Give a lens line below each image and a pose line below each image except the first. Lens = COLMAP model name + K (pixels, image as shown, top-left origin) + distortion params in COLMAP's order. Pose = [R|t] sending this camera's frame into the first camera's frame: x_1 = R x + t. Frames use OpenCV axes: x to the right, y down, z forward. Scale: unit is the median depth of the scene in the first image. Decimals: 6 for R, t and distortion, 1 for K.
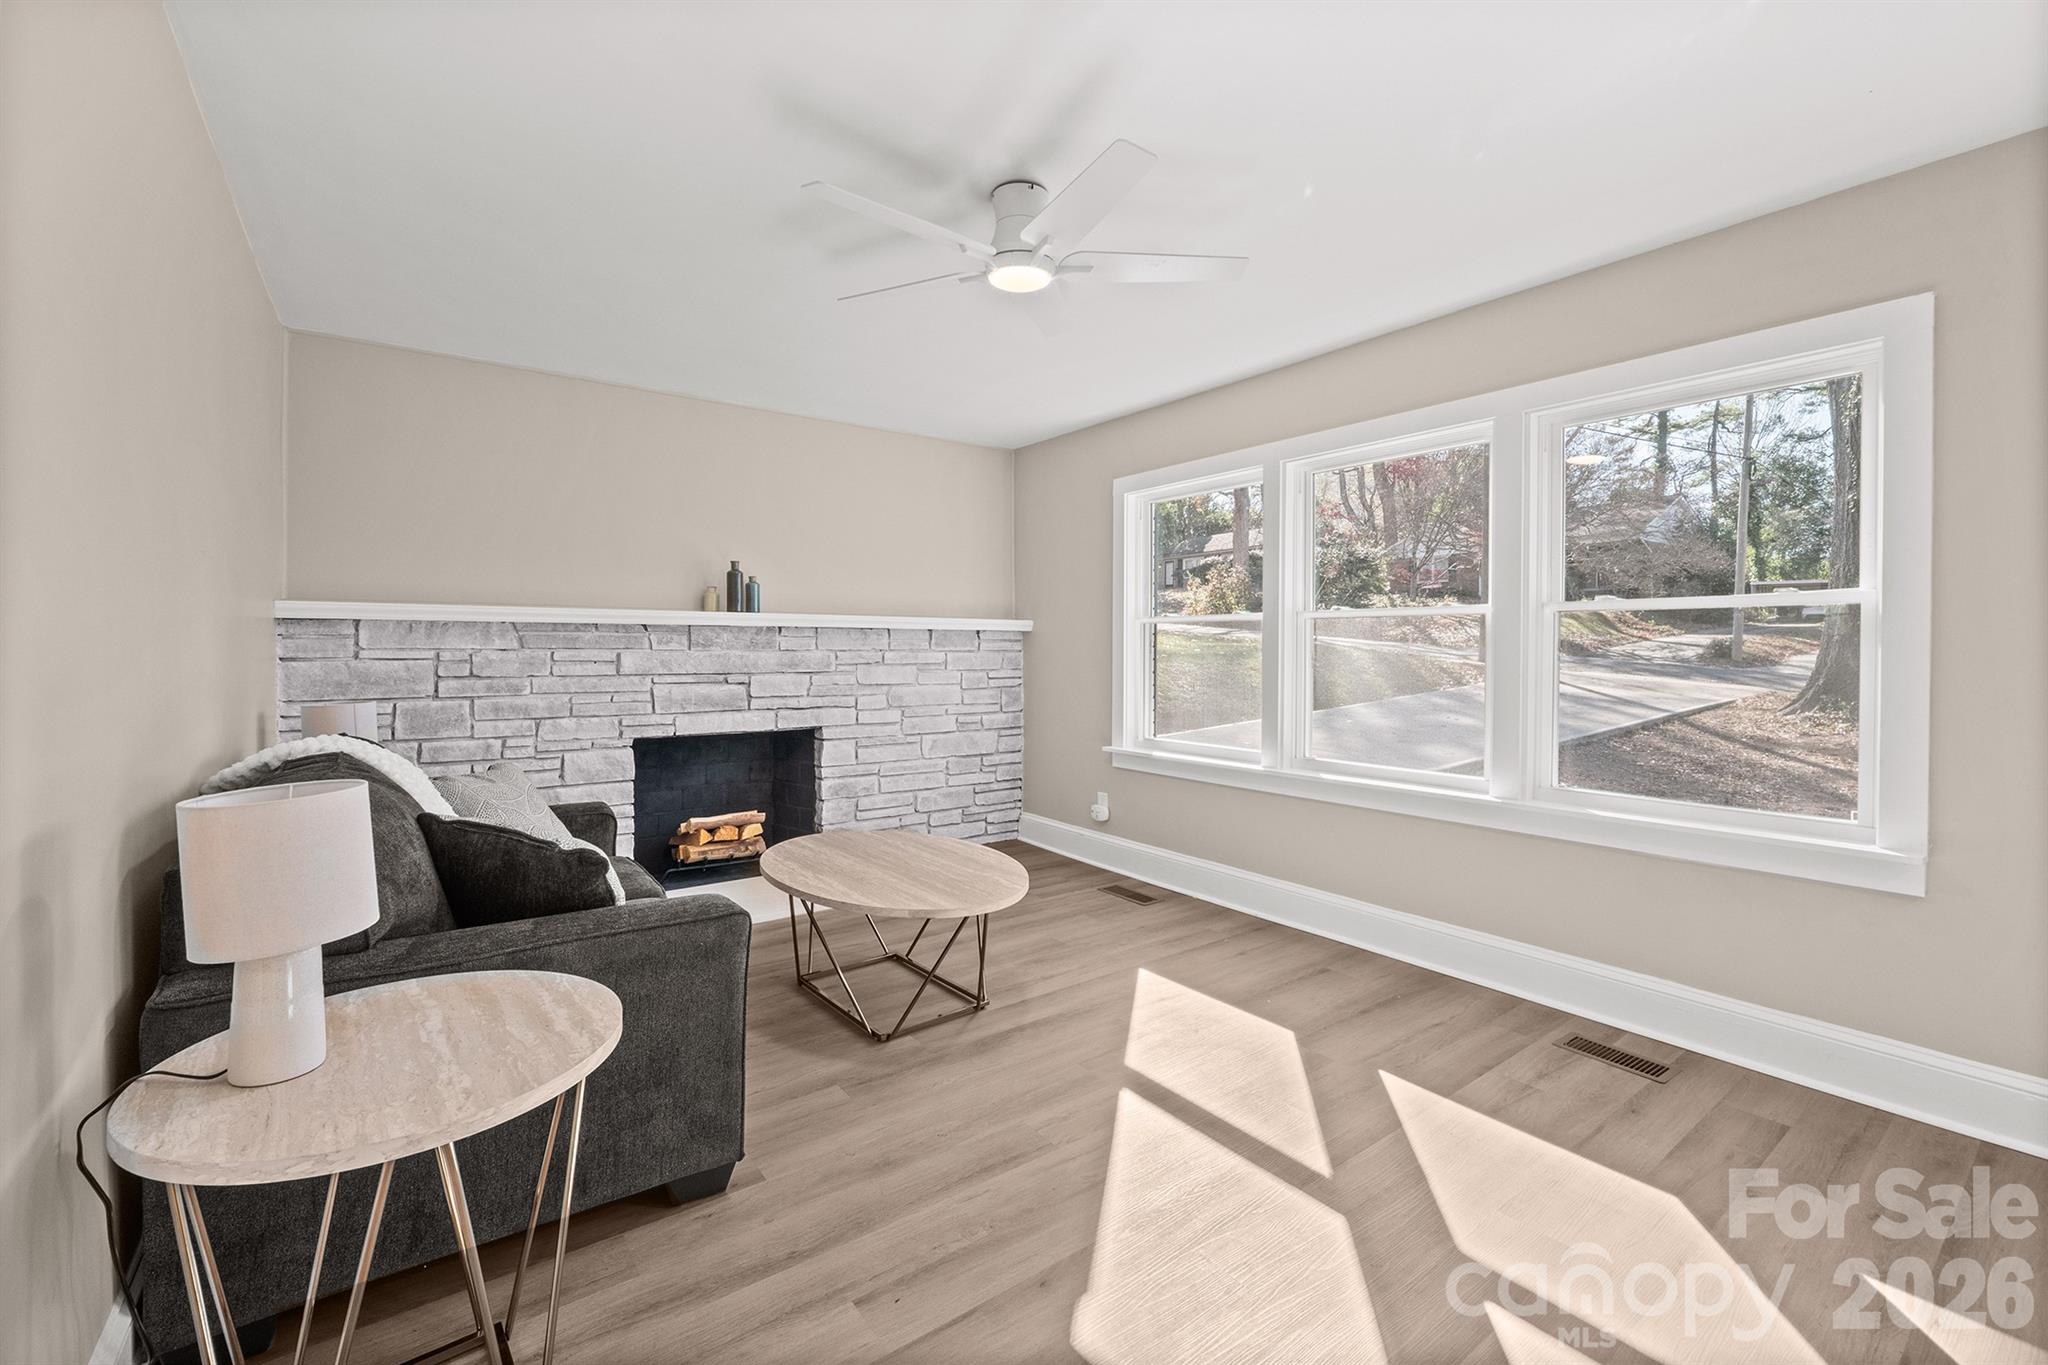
lens RADIAL K [[856.9, 0, 1026.5], [0, 856.9, 675.6], [0, 0, 1]] dist [-0.007342, -0.000198]
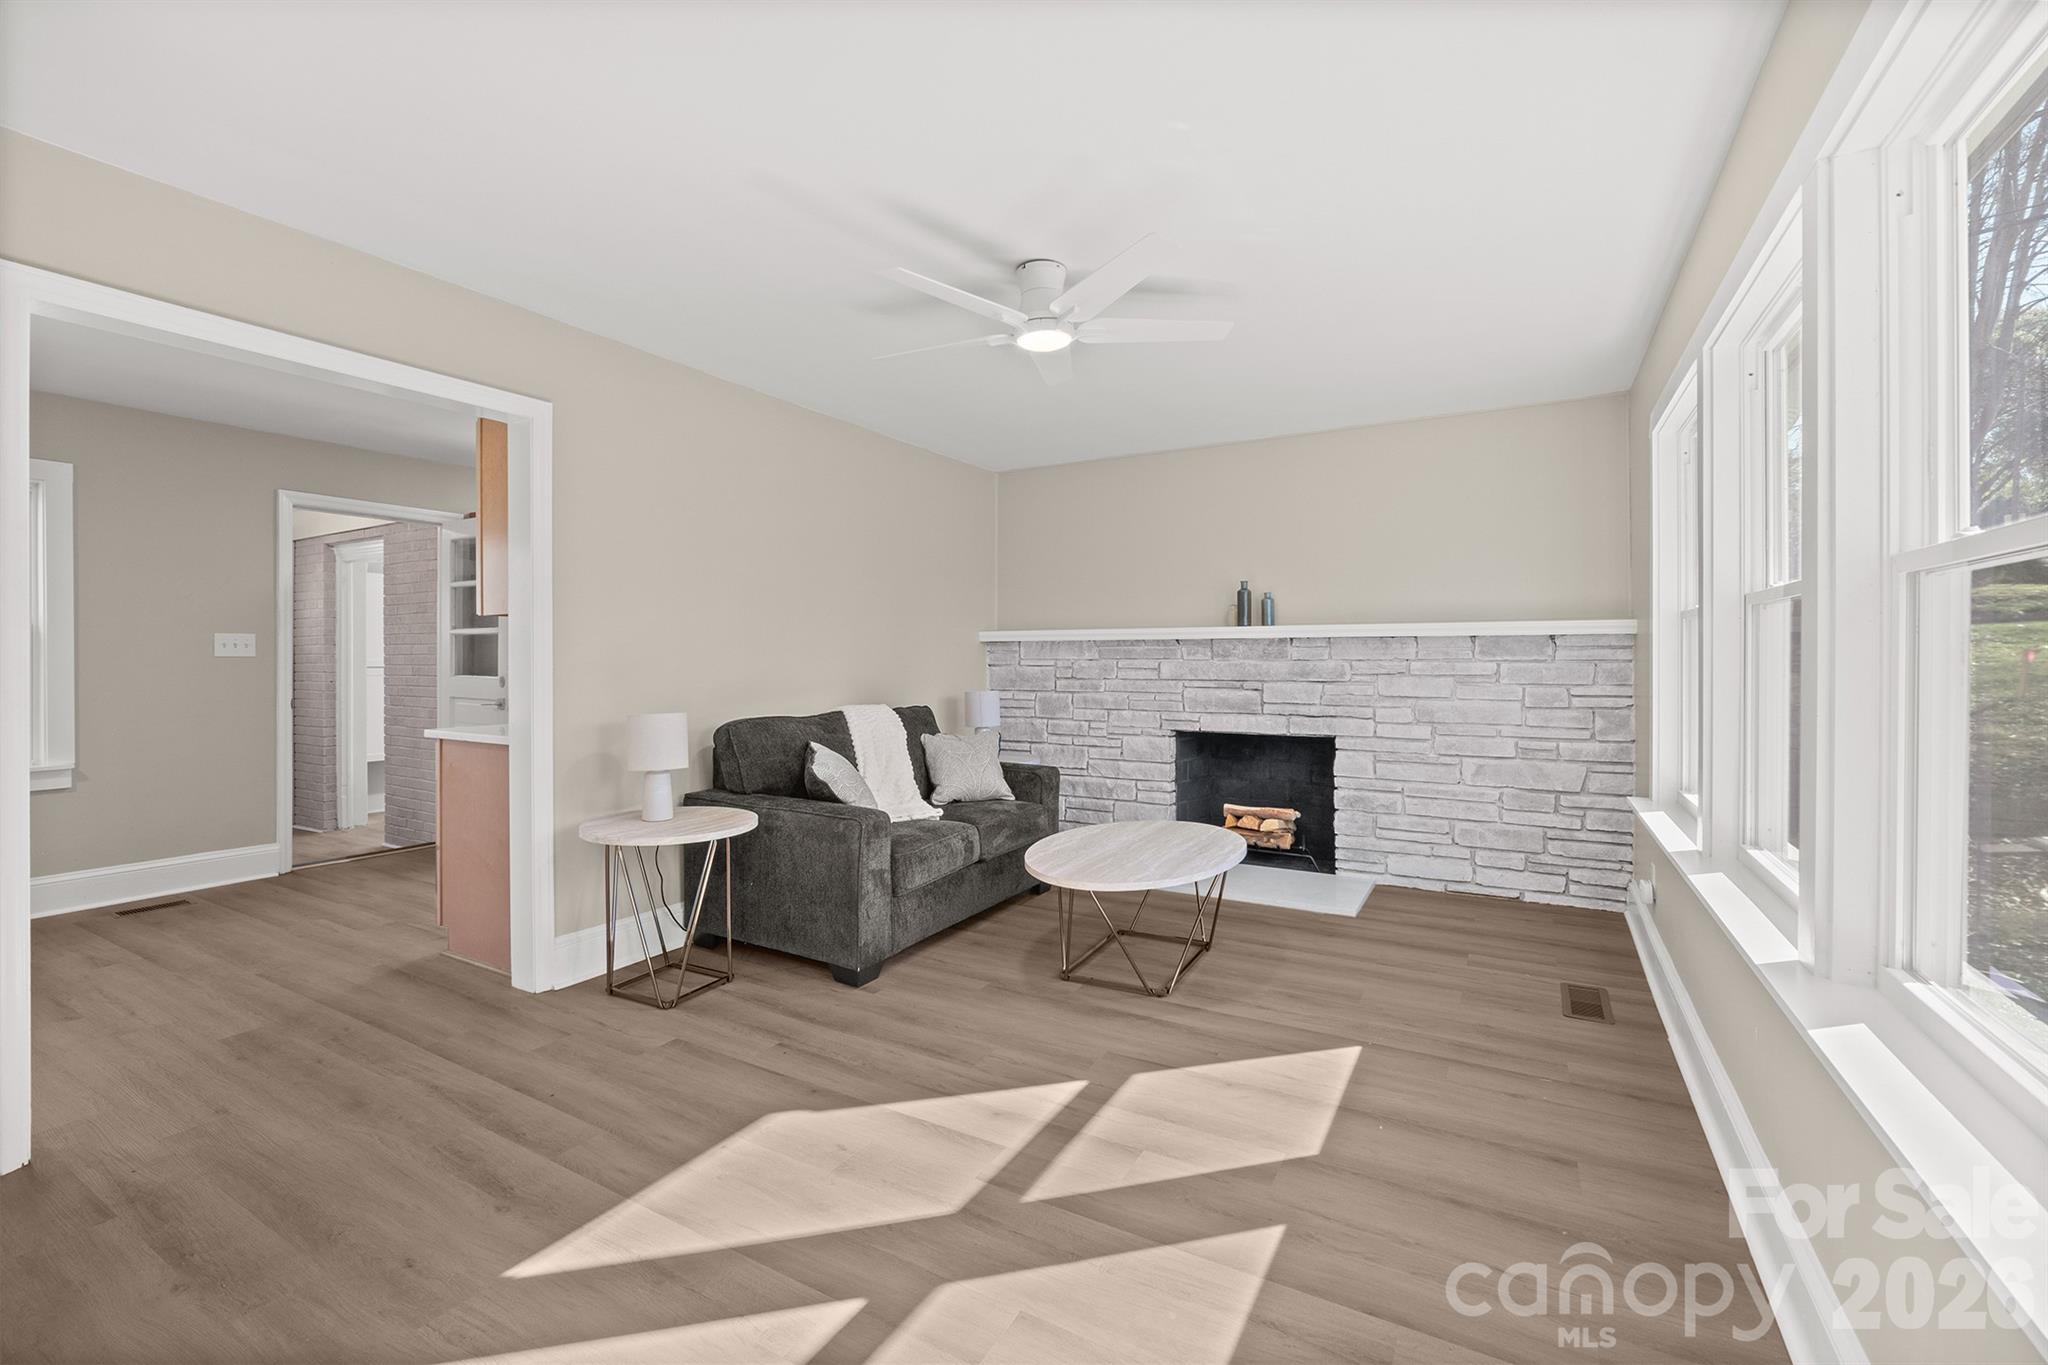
lens RADIAL K [[856.9, 0, 1026.5], [0, 856.9, 675.6], [0, 0, 1]] dist [-0.007342, -0.000198]
pose [[0.401138, 0.015021, -0.915894, 0.645993], [-0.027563, 0.999611, 0.004322, -0.006663], [0.915603, 0.023512, 0.401396, 0.314816]]
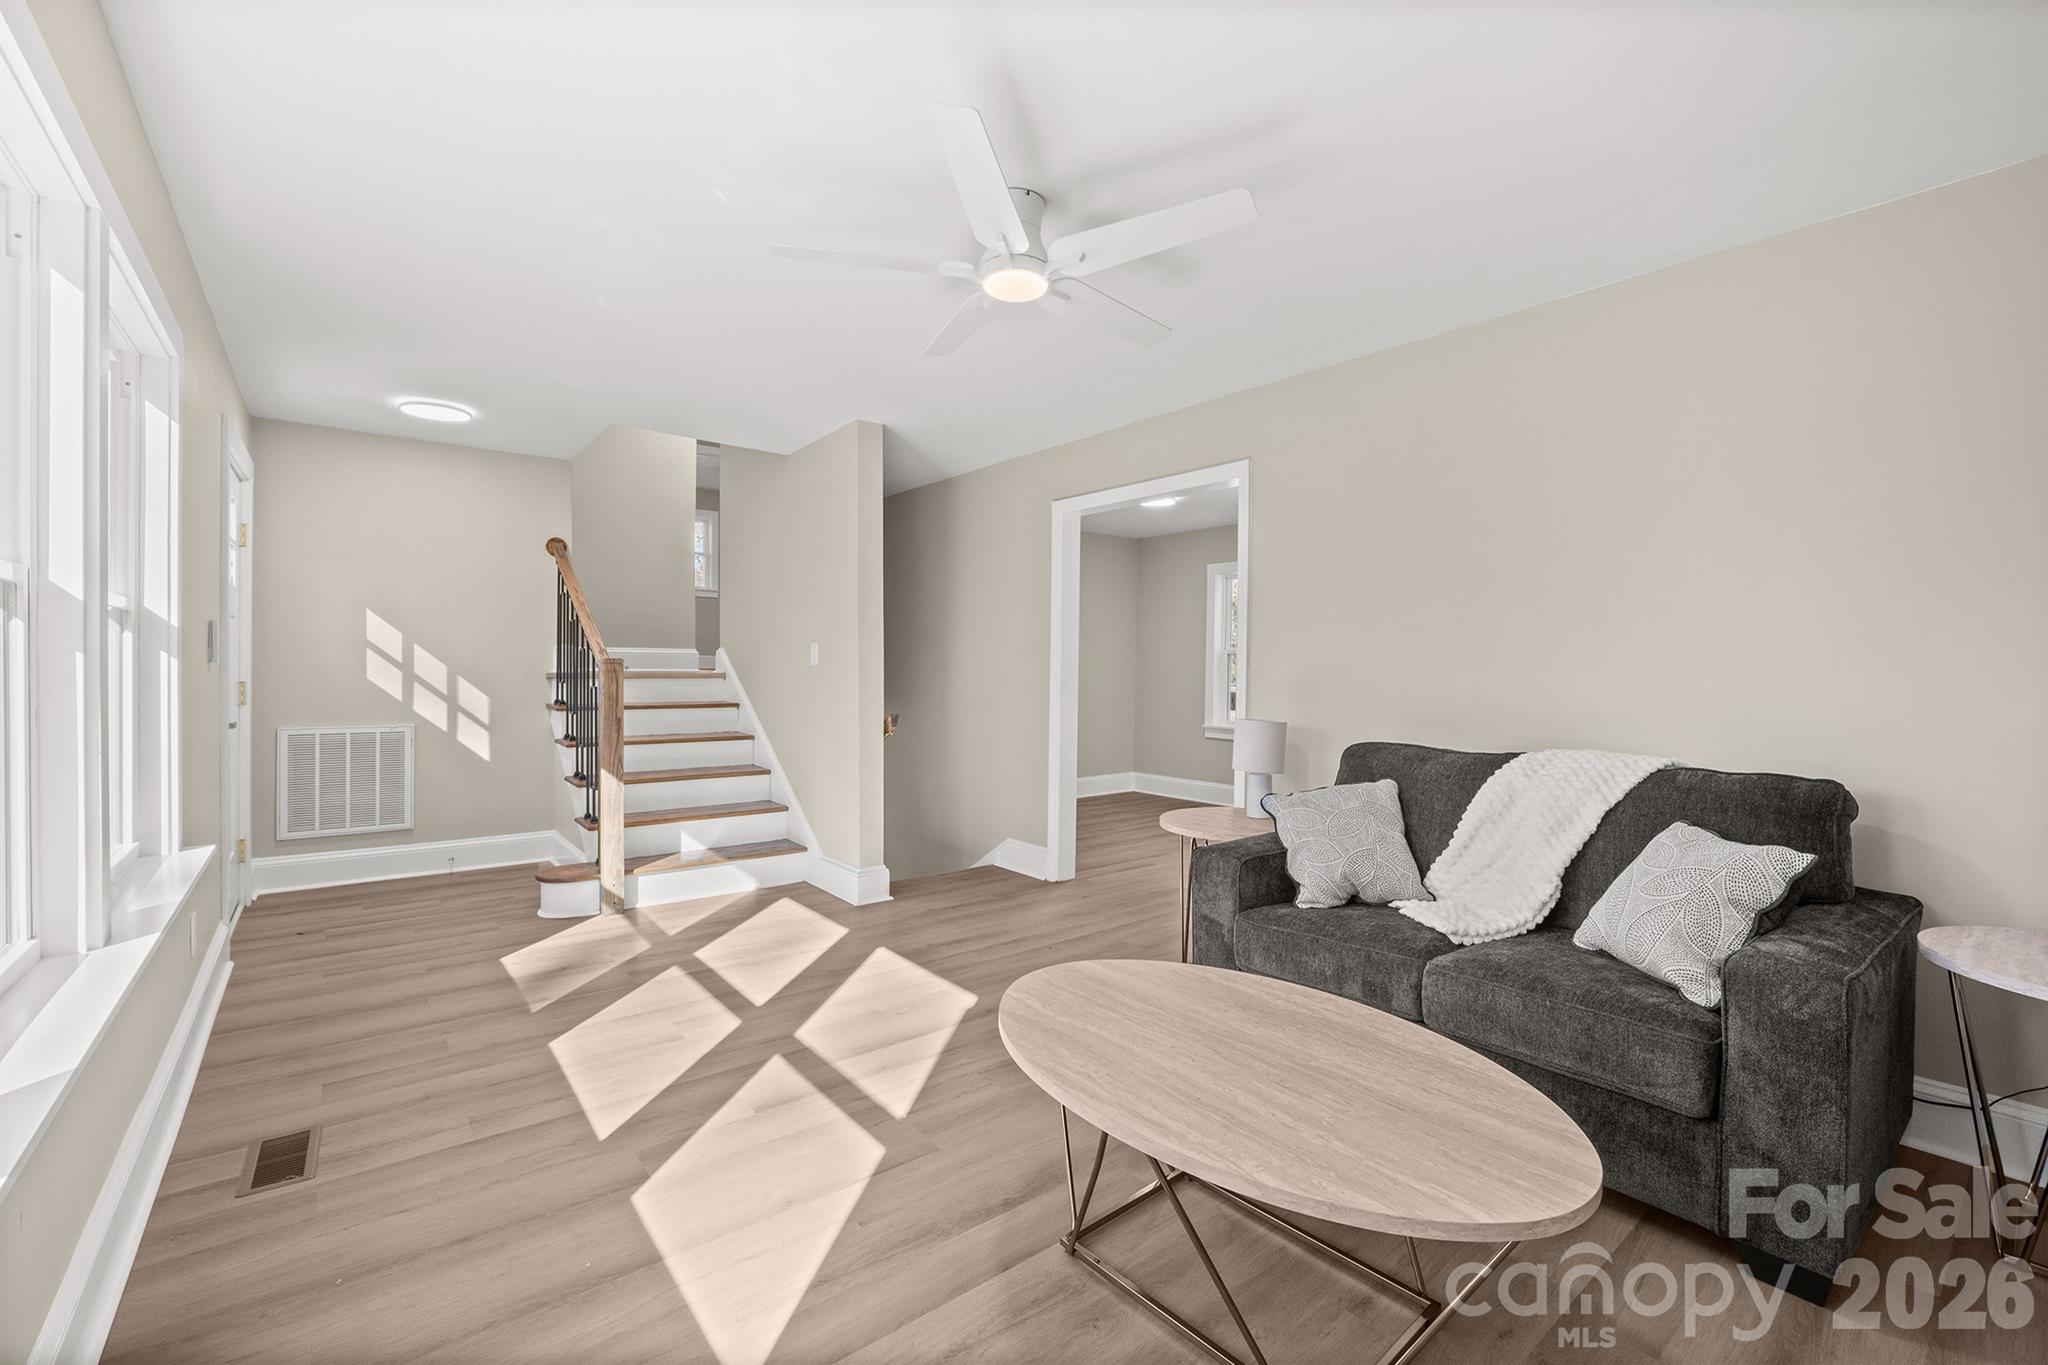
lens RADIAL K [[848.4, 0, 1024.0], [0, 848.4, 682.5], [0, 0, 1]] dist [0.028669, 0.000048]
pose [[-0.999365, -0.013512, -0.032977, 0.006842], [-0.014885, 0.999017, 0.041757, -0.036644], [0.032381, 0.042222, -0.998583, 1.228217]]
